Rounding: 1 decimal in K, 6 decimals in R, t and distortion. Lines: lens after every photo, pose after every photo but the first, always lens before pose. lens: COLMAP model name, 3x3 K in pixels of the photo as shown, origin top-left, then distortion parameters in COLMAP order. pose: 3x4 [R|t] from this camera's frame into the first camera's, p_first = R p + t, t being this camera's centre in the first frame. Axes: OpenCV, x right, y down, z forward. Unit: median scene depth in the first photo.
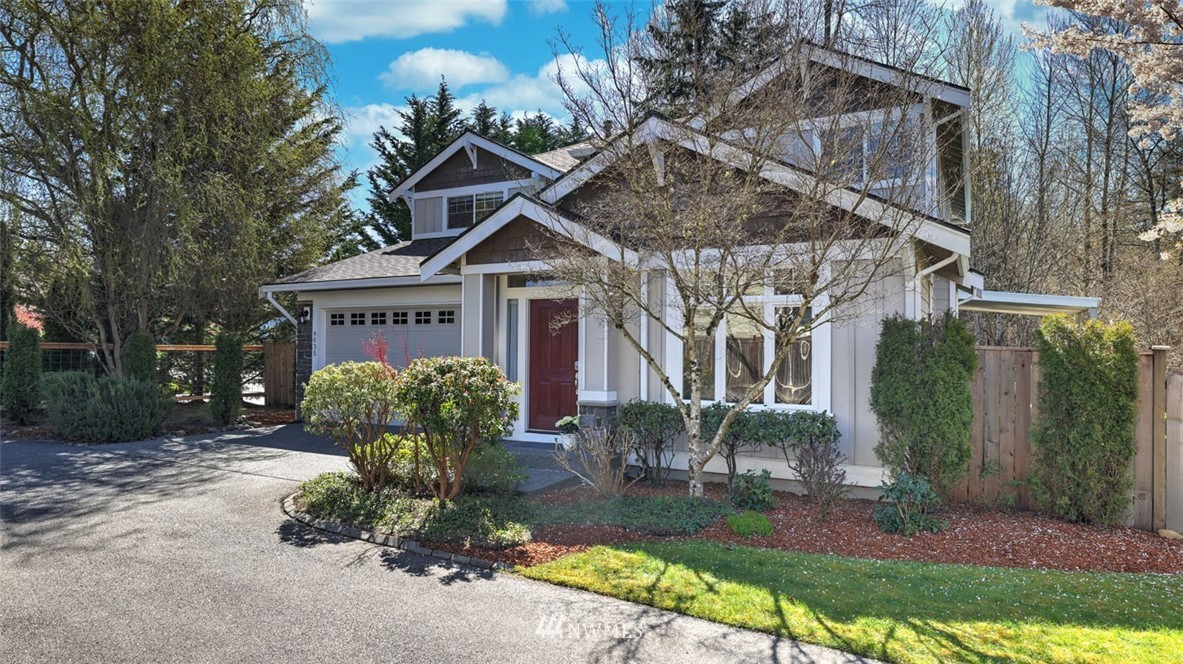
lens RADIAL K [[713.1, 0, 591.2], [0, 713.1, 338.4], [0, 0, 1]] dist [-0.002456, -0.000340]
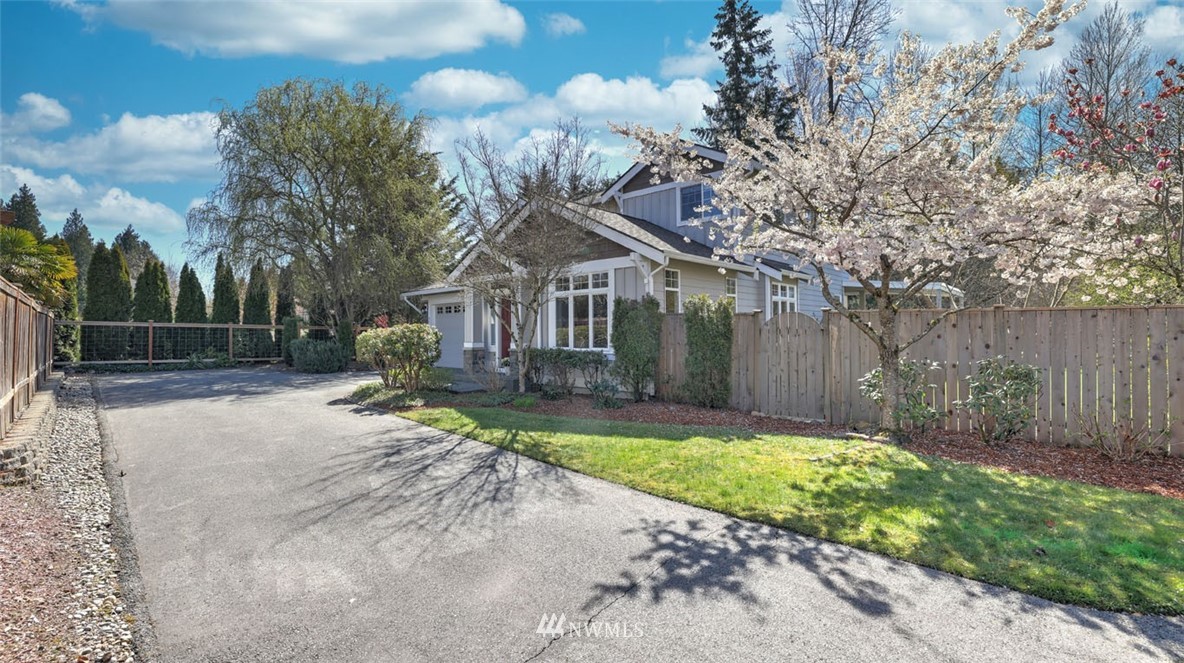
lens RADIAL K [[514.3, 0, 594.1], [0, 514.3, 329.6], [0, 0, 1]] dist [-0.013923, -0.000334]
pose [[0.966797, -0.013024, -0.255214, 0.348171], [0.013632, 0.999907, 0.000614, 0.025739], [0.255182, -0.004073, 0.966884, -0.151694]]
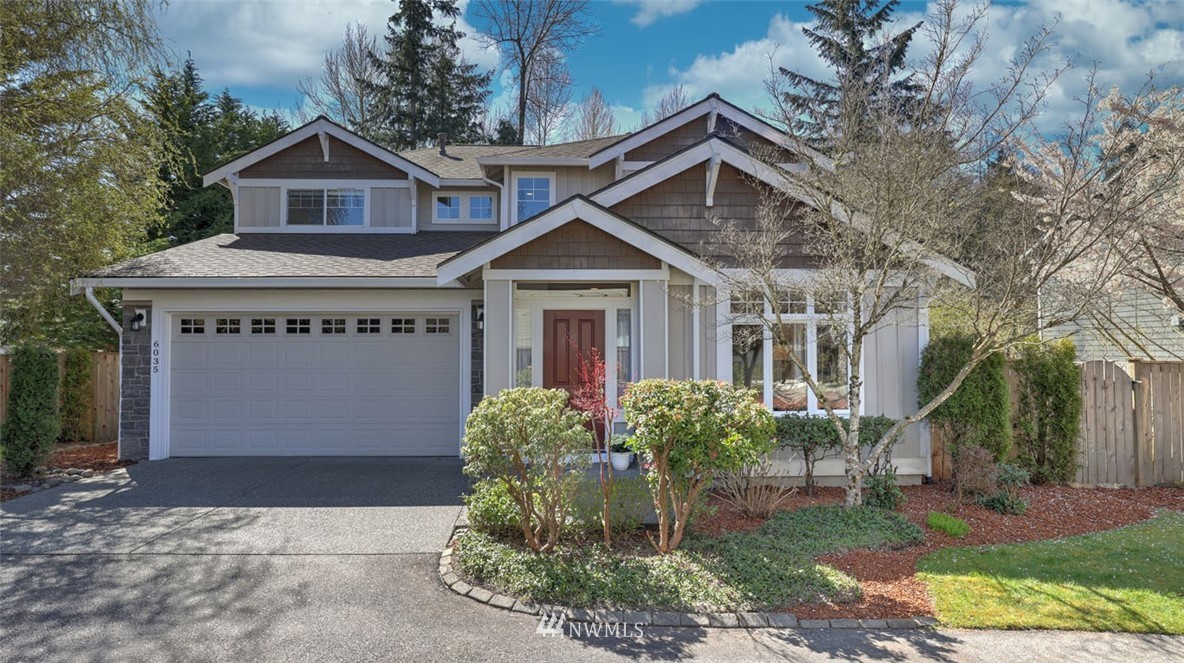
lens RADIAL K [[617.8, 0, 587.6], [0, 617.8, 326.1], [0, 0, 1]] dist [0.010616, -0.000062]
pose [[0.871094, 0.015544, 0.490870, -0.311764], [0.000661, 0.999461, -0.032821, -0.004196], [-0.491115, 0.028915, 0.870614, 0.195736]]
